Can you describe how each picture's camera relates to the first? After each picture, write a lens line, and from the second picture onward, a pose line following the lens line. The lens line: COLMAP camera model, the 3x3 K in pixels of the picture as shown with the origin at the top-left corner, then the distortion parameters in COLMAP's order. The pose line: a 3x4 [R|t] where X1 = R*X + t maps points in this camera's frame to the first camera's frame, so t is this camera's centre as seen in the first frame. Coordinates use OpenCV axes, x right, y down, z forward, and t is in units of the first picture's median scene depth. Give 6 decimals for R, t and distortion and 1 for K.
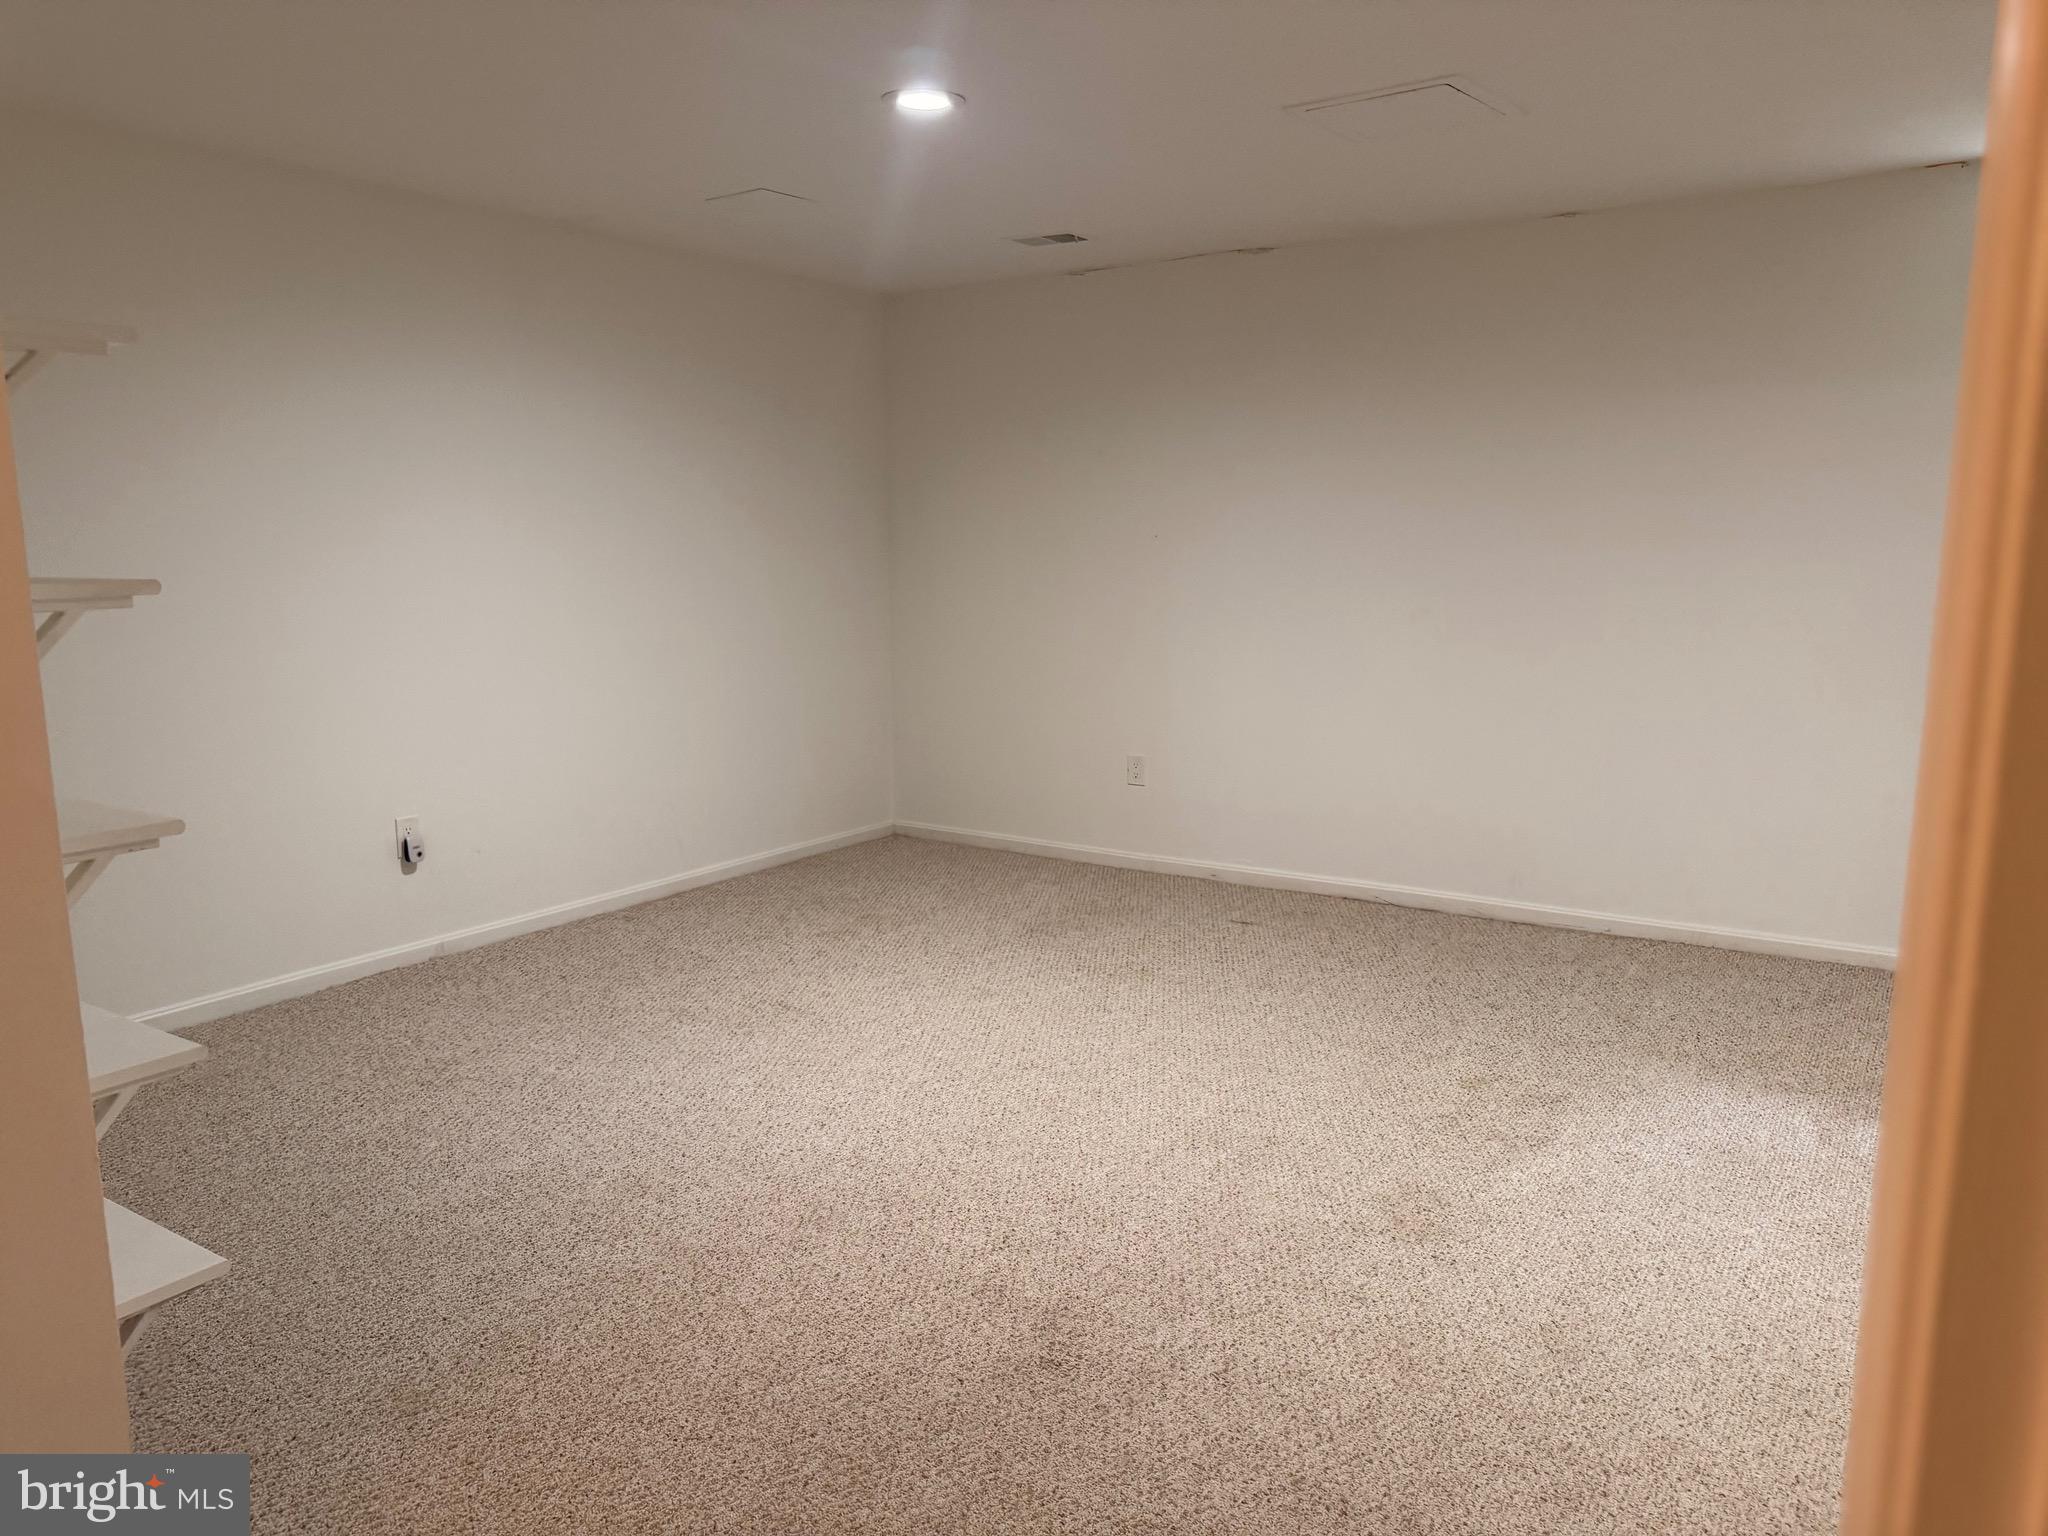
lens RADIAL K [[1443.2, 0, 1032.2], [0, 1443.2, 785.4], [0, 0, 1]] dist [0.042403, -0.050875]
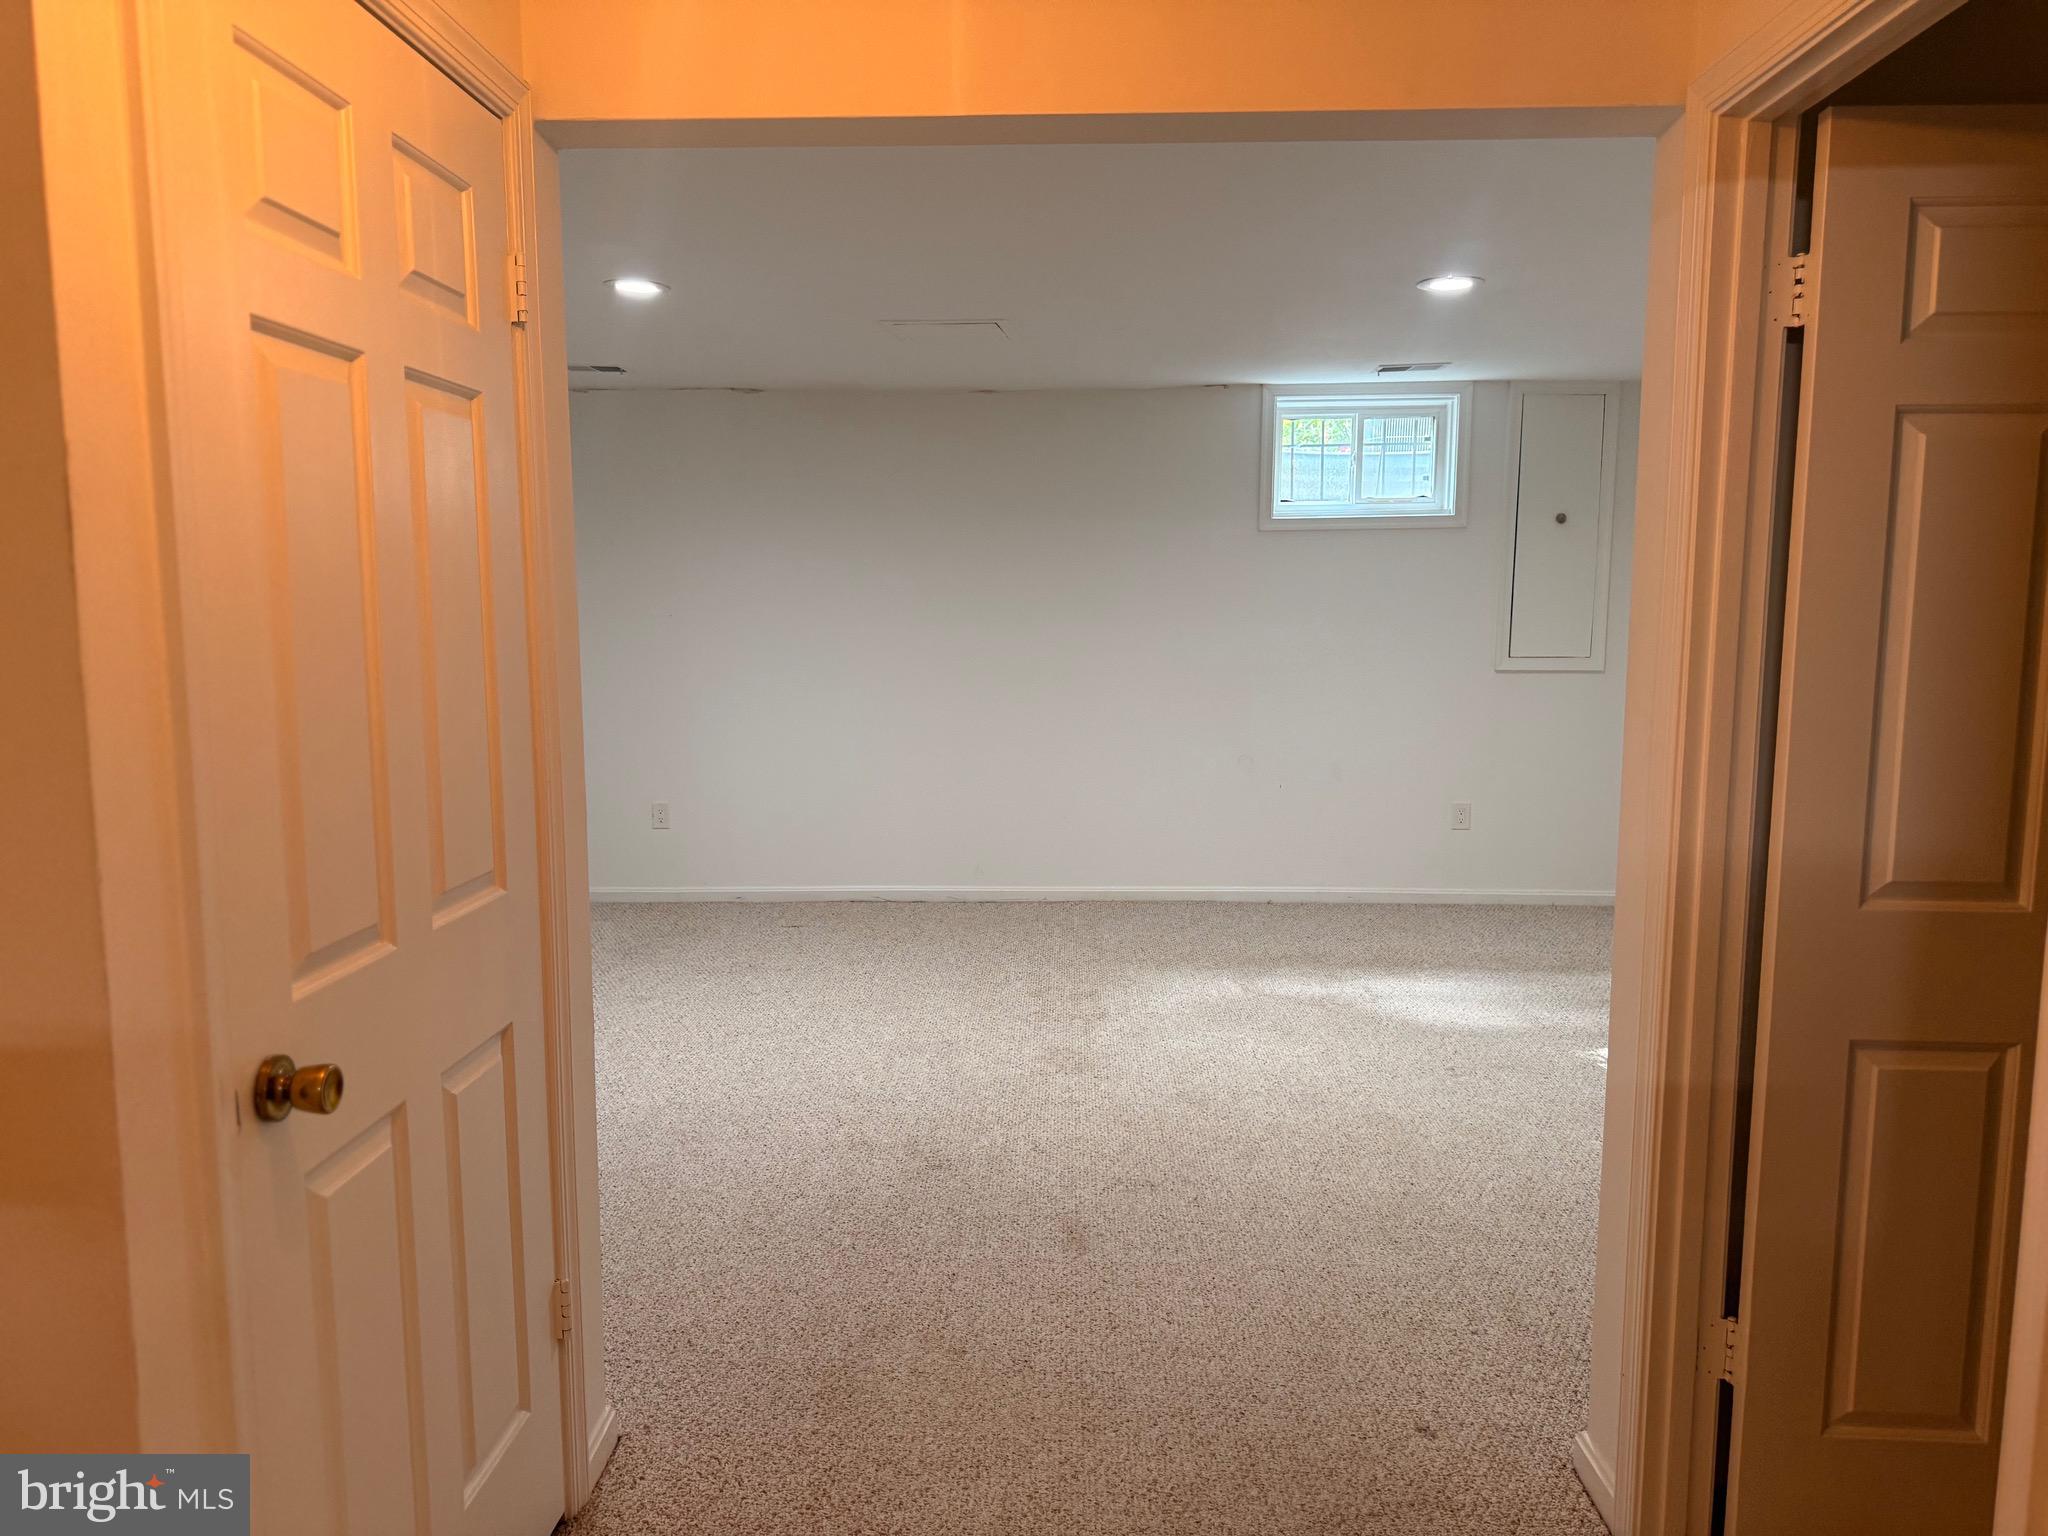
lens RADIAL K [[1443.2, 0, 1043.6], [0, 1443.2, 779.3], [0, 0, 1]] dist [0.042403, -0.050875]
pose [[0.848802, -0.065573, 0.524629, -0.474554], [0.094071, 0.995177, -0.027811, 0.037151], [-0.520275, 0.072958, 0.850877, -0.264742]]
